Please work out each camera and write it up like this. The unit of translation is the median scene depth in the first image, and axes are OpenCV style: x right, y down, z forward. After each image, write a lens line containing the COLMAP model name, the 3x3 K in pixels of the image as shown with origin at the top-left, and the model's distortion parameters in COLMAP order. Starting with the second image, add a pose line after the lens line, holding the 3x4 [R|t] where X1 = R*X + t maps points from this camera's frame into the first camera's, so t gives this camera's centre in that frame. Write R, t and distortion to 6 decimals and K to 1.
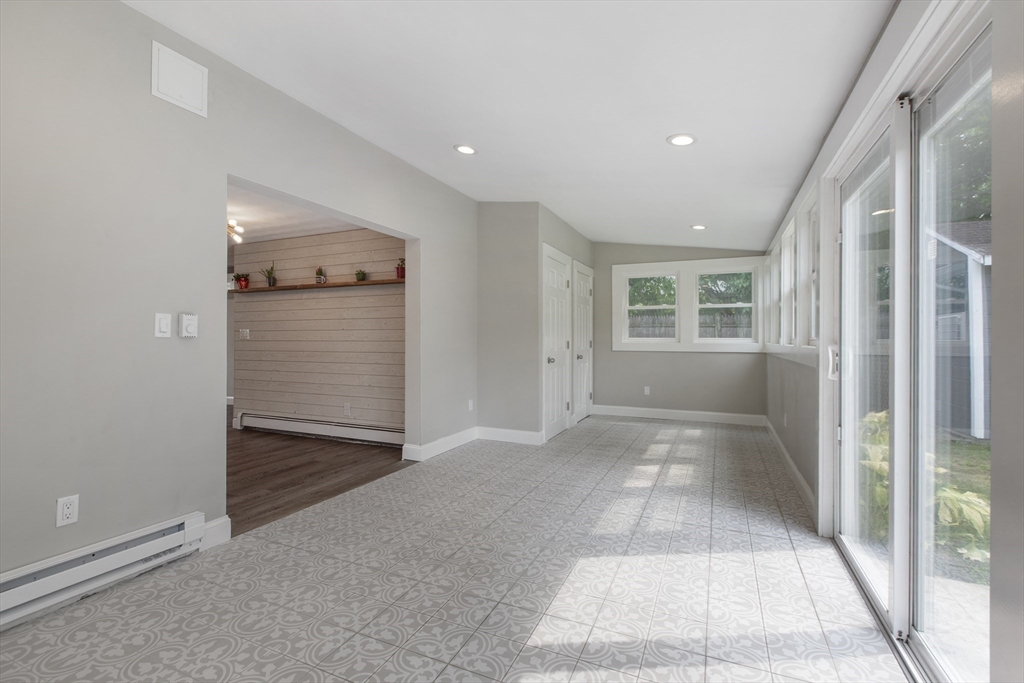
lens RADIAL K [[466.3, 0, 515.5], [0, 466.3, 337.7], [0, 0, 1]] dist [0.001150, 0.000292]
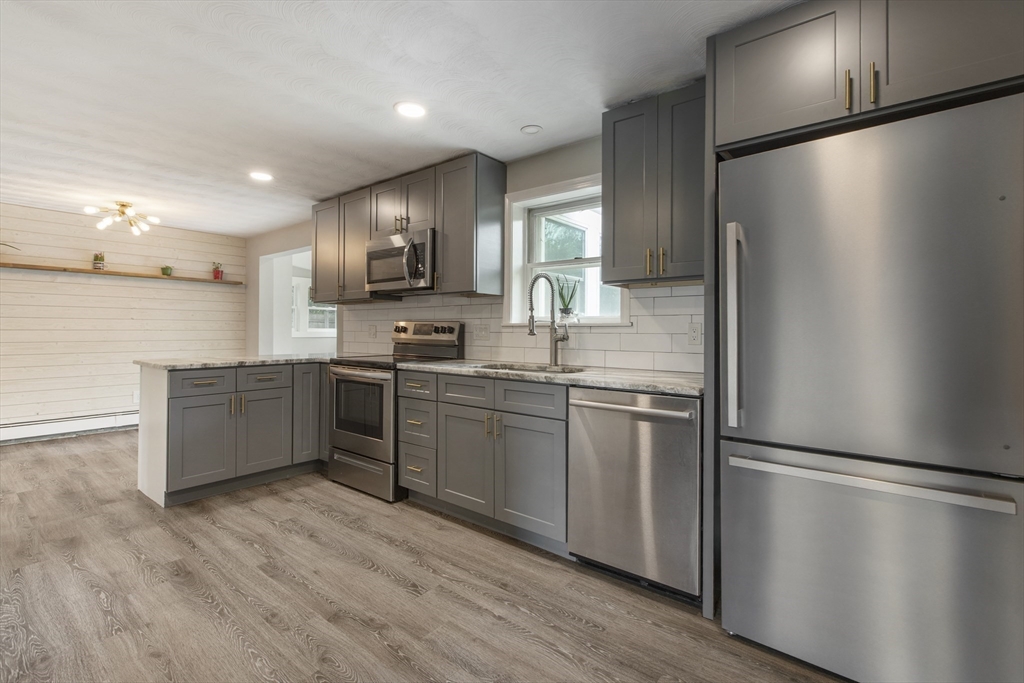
lens RADIAL K [[466.3, 0, 500.0], [0, 466.3, 324.2], [0, 0, 1]] dist [0.001150, 0.000292]
pose [[0.257818, 0.013792, 0.966095, -1.955833], [-0.006711, 0.999900, -0.012484, 0.002664], [-0.966170, -0.003265, 0.257885, -0.068118]]
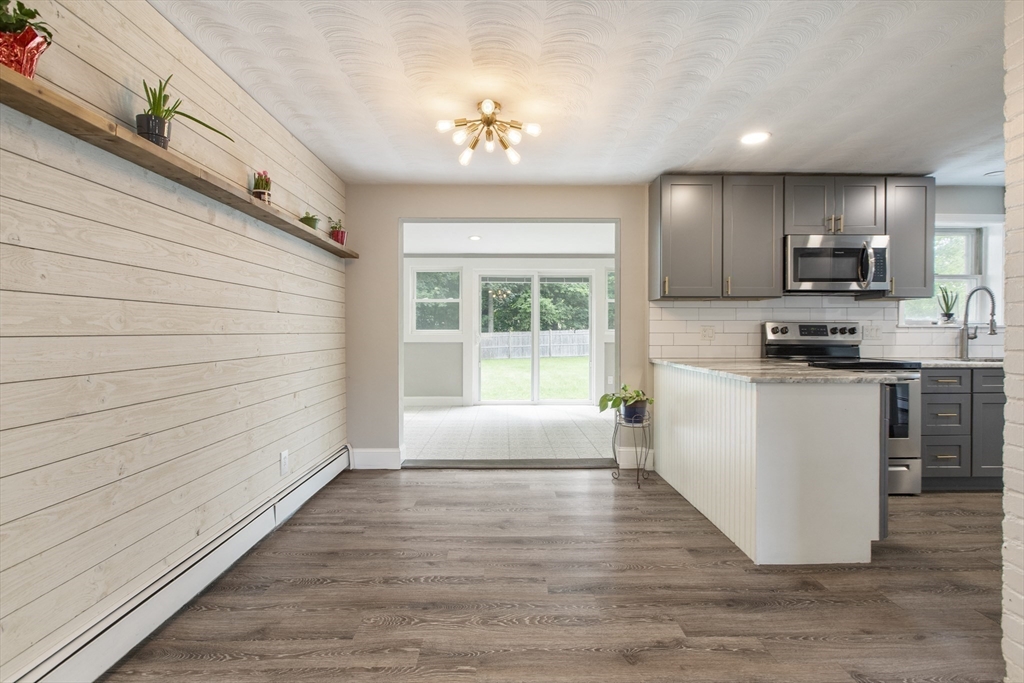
lens RADIAL K [[491.8, 0, 513.3], [0, 491.8, 333.0], [0, 0, 1]] dist [0.004309, -0.000308]
pose [[-0.427633, -0.003472, 0.903946, -1.665302], [-0.002357, 0.999994, 0.002726, 0.007559], [-0.903949, -0.000965, -0.427639, 1.702243]]
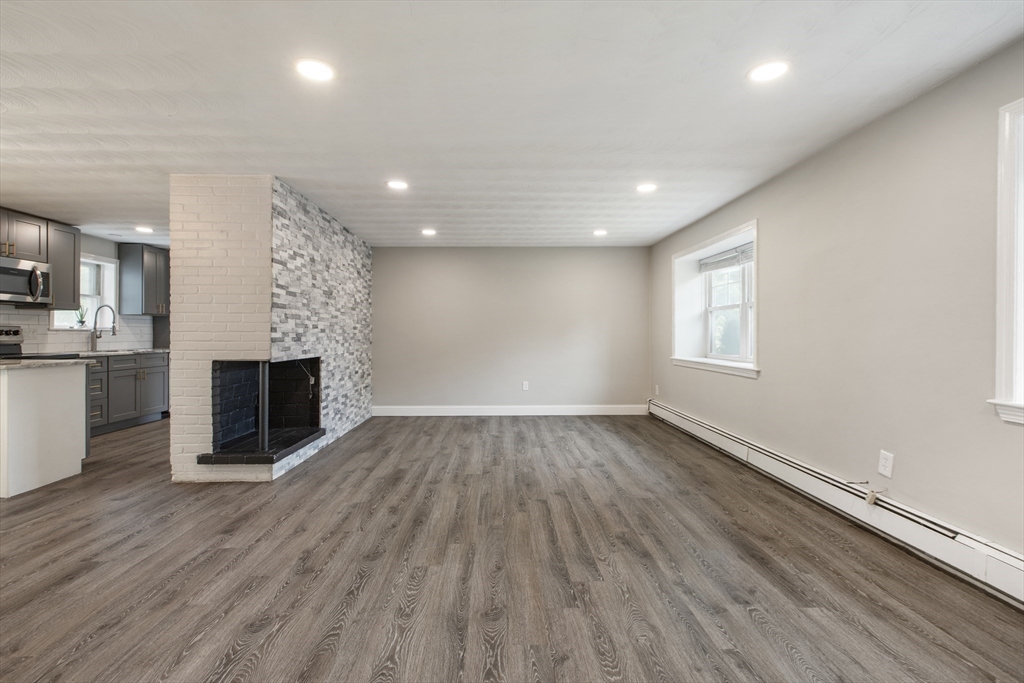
lens RADIAL K [[466.3, 0, 516.1], [0, 466.3, 332.7], [0, 0, 1]] dist [0.001150, 0.000292]
pose [[-0.898930, -0.002317, -0.438085, -1.692325], [-0.000764, 0.999993, -0.003722, 0.007711], [0.438091, -0.003011, -0.898926, 2.472126]]
